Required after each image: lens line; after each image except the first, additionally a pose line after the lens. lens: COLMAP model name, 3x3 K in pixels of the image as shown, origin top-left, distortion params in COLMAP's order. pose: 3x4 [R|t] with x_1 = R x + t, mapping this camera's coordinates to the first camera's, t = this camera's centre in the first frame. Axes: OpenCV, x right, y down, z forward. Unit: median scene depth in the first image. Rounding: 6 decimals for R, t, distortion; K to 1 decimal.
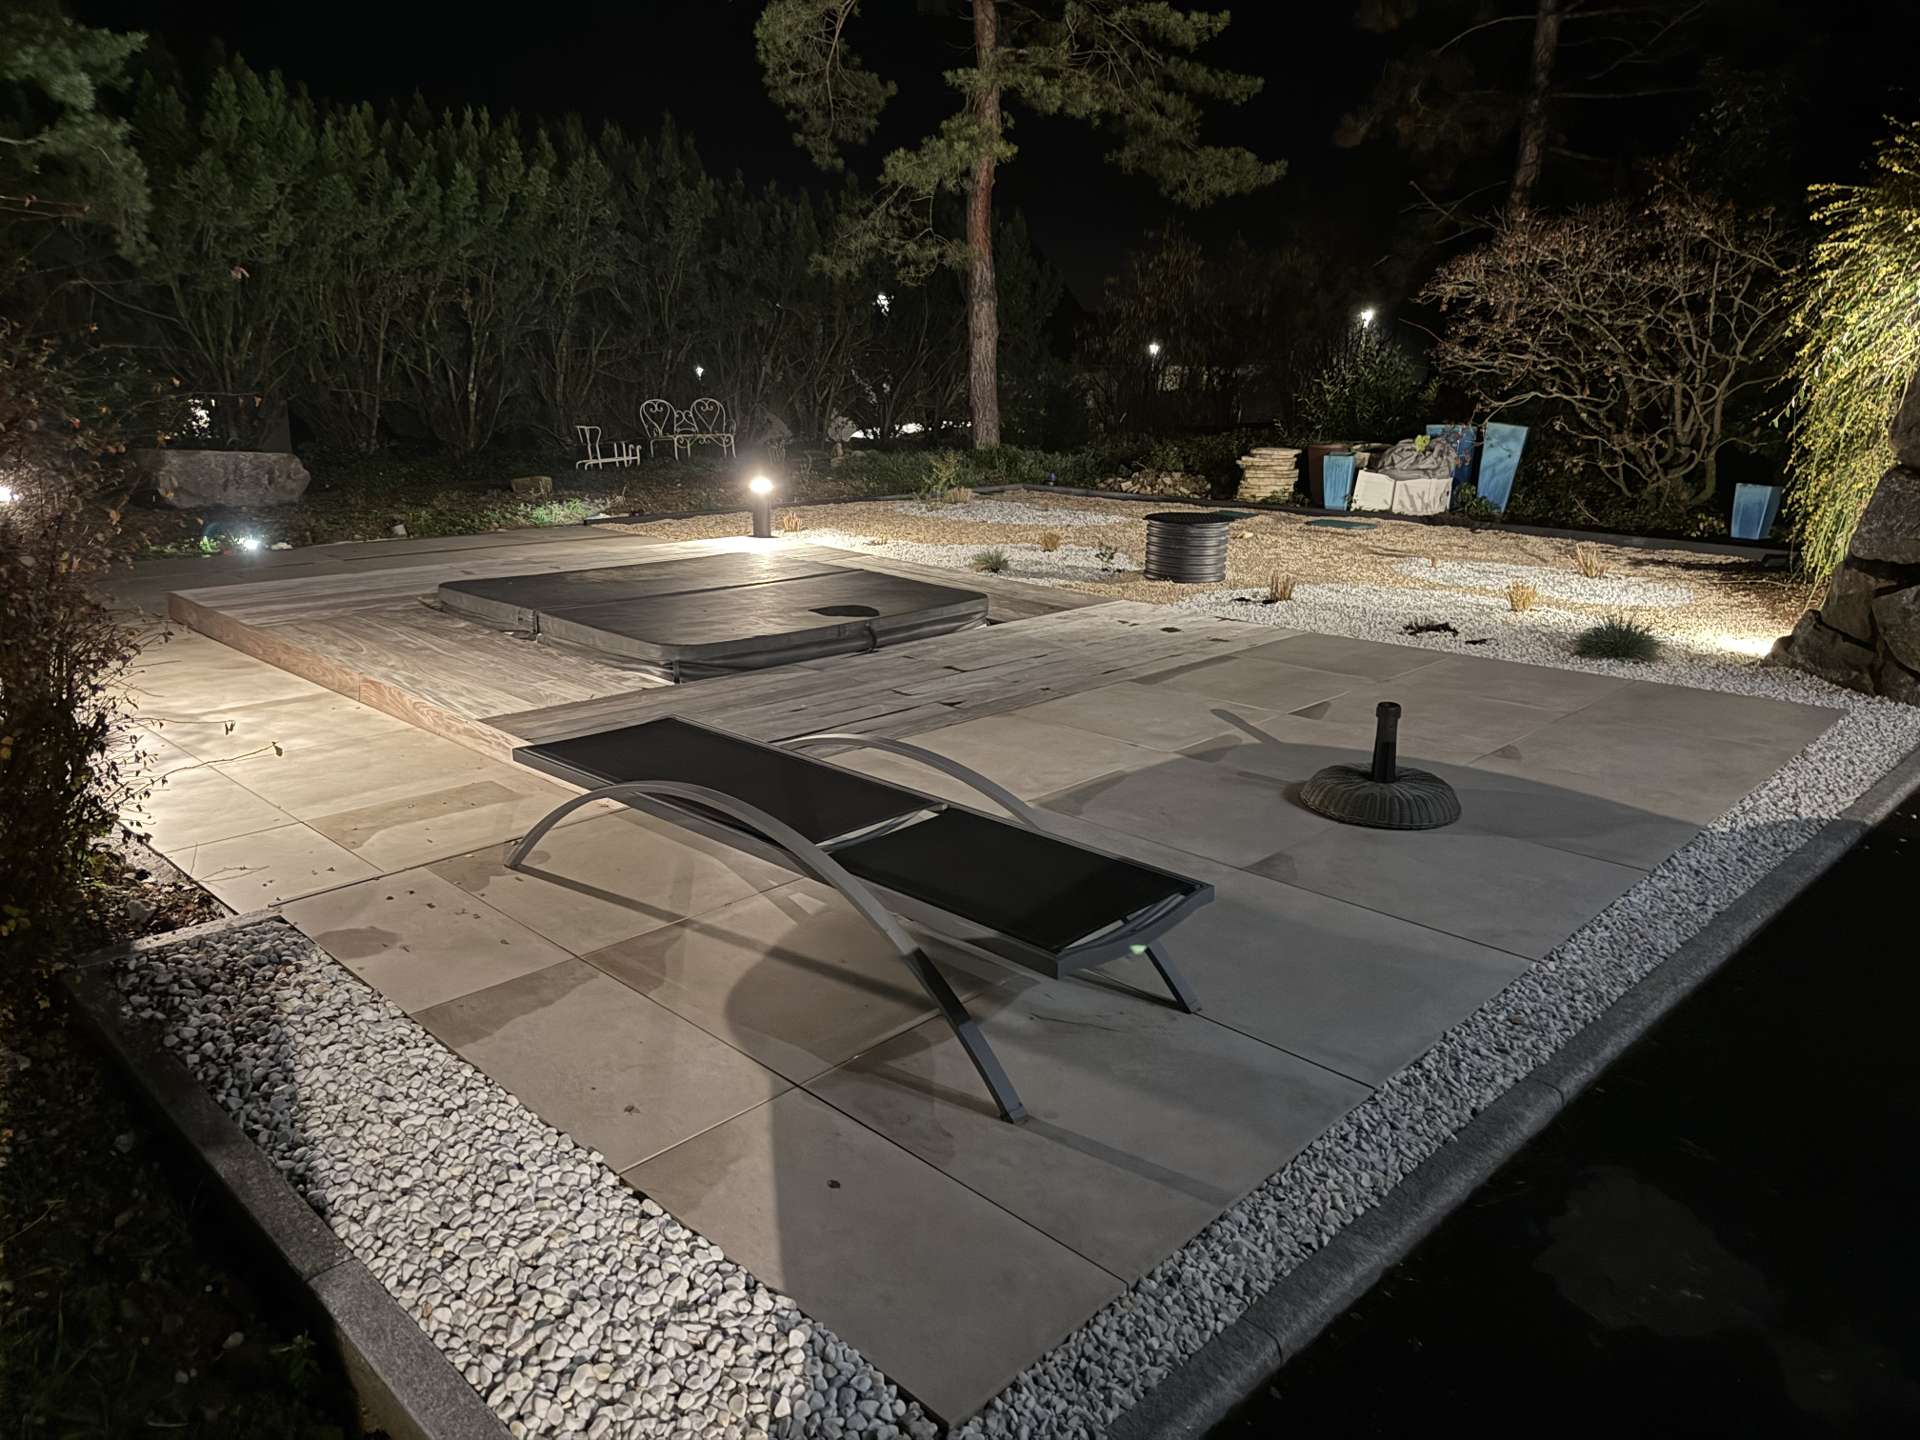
lens RADIAL K [[1313.2, 0, 960.0], [0, 1313.2, 720.0], [0, 0, 1]] dist [0.087691, -0.120771]
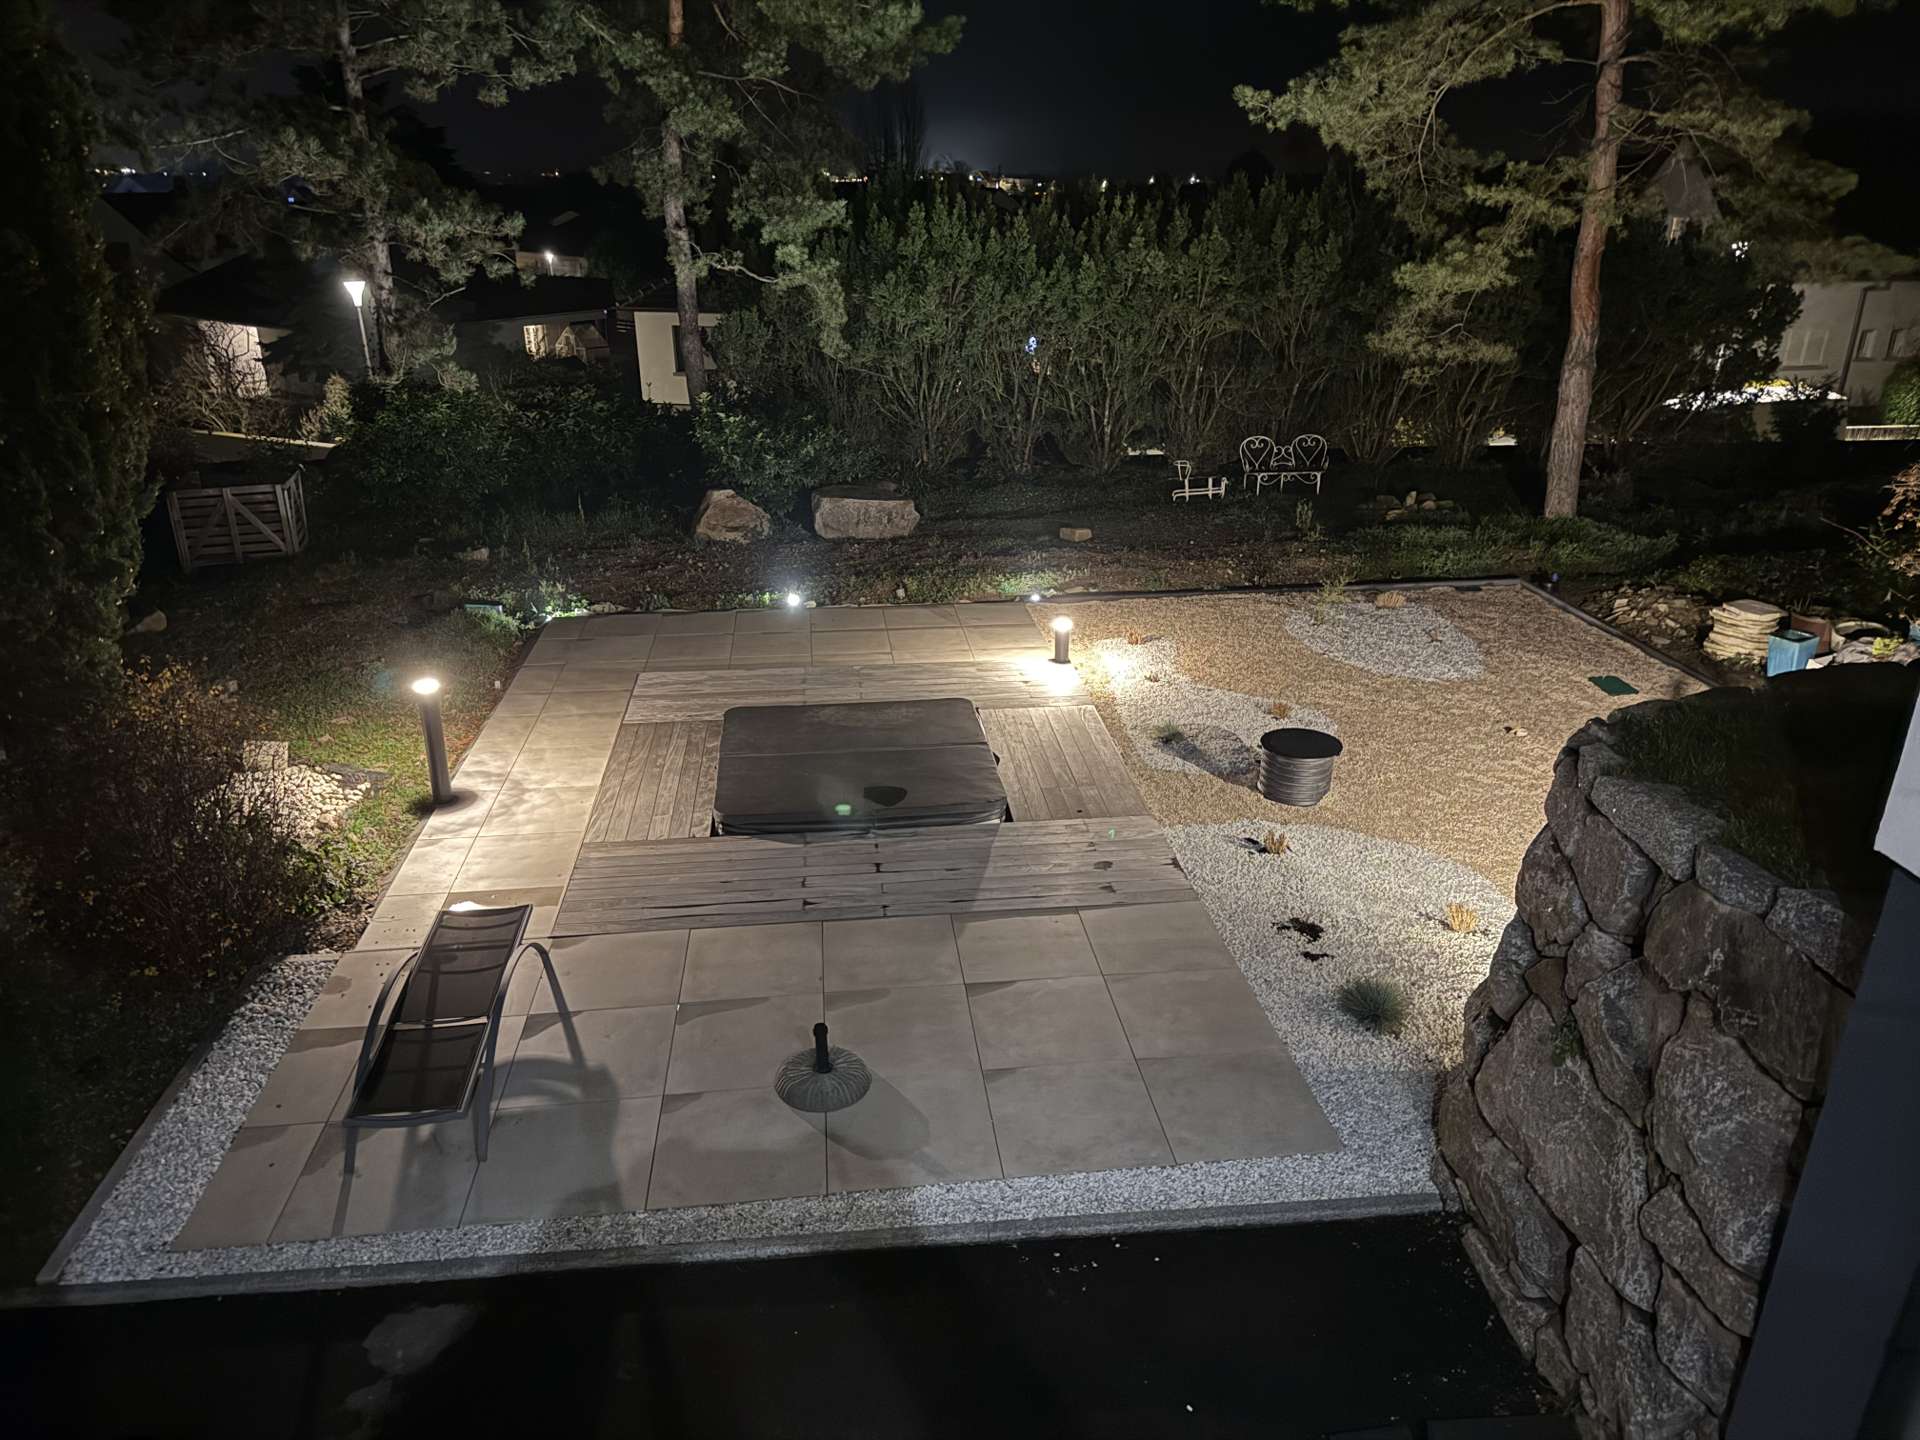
lens RADIAL K [[1313.2, 0, 960.0], [0, 1313.2, 720.0], [0, 0, 1]] dist [0.087691, -0.120771]
pose [[0.777194, 0.214415, -0.591604, 0.372192], [-0.157465, 0.976514, 0.147055, -0.178679], [0.609241, -0.021133, 0.792704, -0.041424]]
